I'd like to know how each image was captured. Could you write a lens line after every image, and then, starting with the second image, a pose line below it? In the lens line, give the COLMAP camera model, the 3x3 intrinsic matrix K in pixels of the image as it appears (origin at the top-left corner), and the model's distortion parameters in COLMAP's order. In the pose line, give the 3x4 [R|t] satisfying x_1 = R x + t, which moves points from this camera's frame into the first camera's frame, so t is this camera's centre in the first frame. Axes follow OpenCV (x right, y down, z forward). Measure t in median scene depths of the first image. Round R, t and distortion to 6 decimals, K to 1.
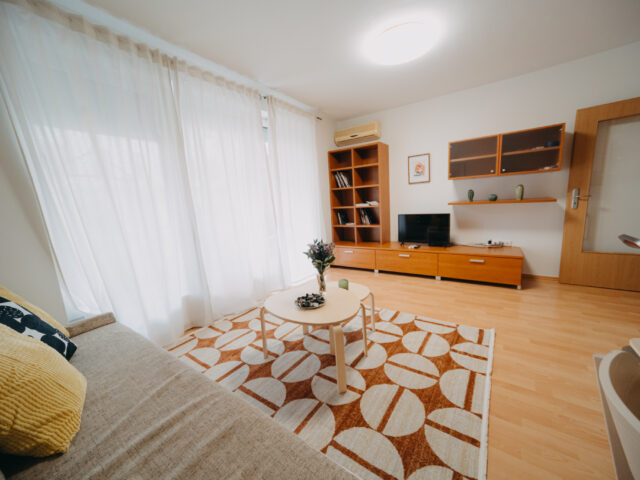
lens RADIAL K [[251.6, 0, 320.7], [0, 251.6, 241.8], [0, 0, 1]] dist [-0.030540, 0.022054]
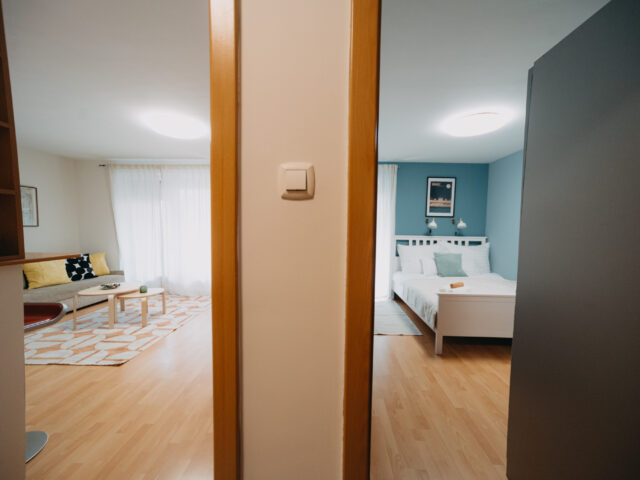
lens RADIAL K [[251.6, 0, 320.7], [0, 251.6, 241.8], [0, 0, 1]] dist [-0.030540, 0.022054]
pose [[0.545802, 0.114772, -0.830017, 2.195476], [-0.185202, 0.982600, 0.014087, -0.392748], [0.817191, 0.146032, 0.557560, 1.098853]]
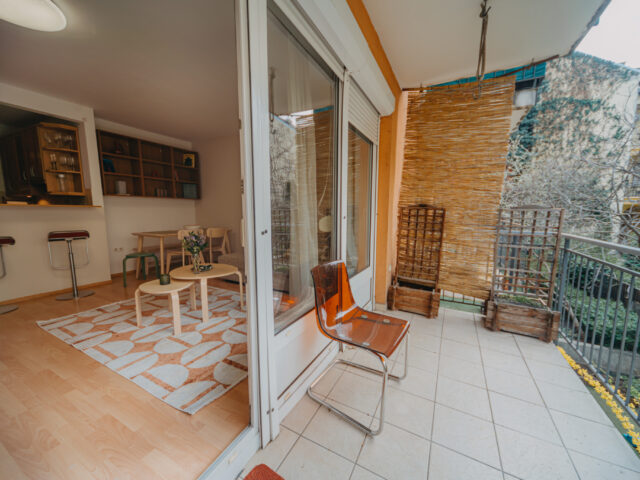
lens RADIAL K [[249.9, 0, 321.7], [0, 249.9, 243.7], [0, 0, 1]] dist [0.011883, -0.000024]
pose [[-0.990643, 0.072238, -0.115792, -0.527174], [0.034861, 0.954224, 0.297054, -0.312340], [0.131950, 0.290238, -0.947814, 2.315479]]
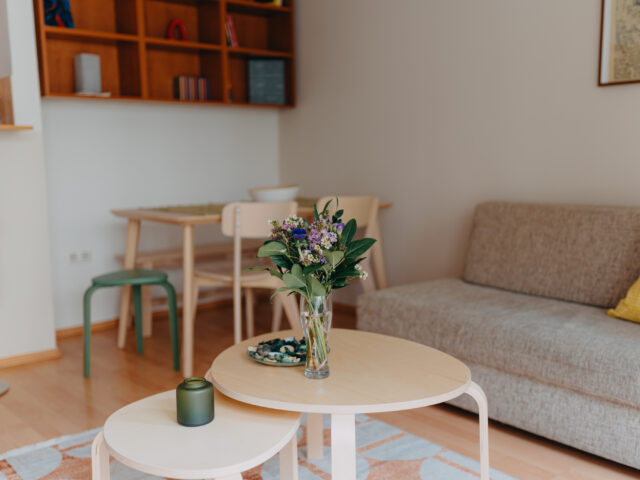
lens RADIAL K [[702.0, 0, 319.6], [0, 702.0, 237.5], [0, 0, 1]] dist [0.123558, 0.003152]
pose [[-0.964168, 0.047040, 0.261088, -0.275161], [0.116848, 0.958851, 0.258751, -0.198559], [-0.238172, 0.279987, -0.929990, 1.808519]]
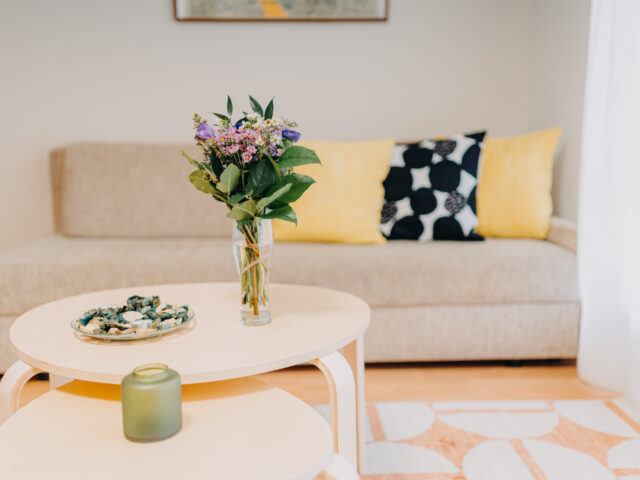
lens RADIAL K [[702.0, 0, 319.6], [0, 702.0, 237.5], [0, 0, 1]] dist [0.123558, 0.003152]
pose [[-0.786053, 0.171882, -0.593782, 0.300897], [-0.041070, 0.943922, 0.327606, -0.110005], [0.616794, 0.281902, -0.734913, 1.549280]]
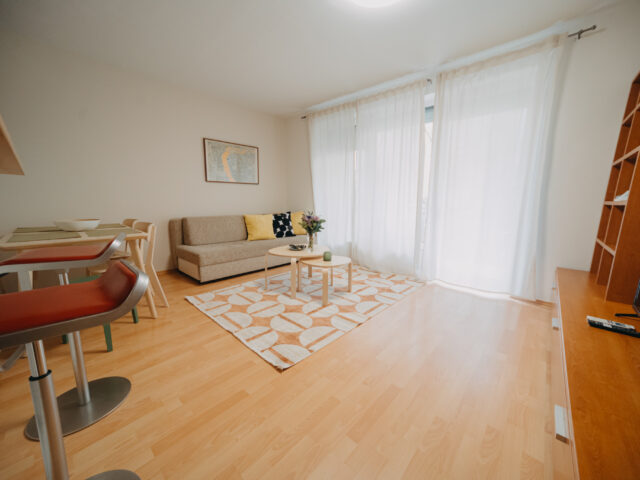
lens RADIAL K [[251.6, 0, 320.7], [0, 251.6, 241.8], [0, 0, 1]] dist [-0.030540, 0.022054]
pose [[-0.133683, 0.226934, -0.964692, 1.382606], [-0.166604, 0.954429, 0.247607, -0.210587], [0.976920, 0.193822, -0.089782, 1.176188]]
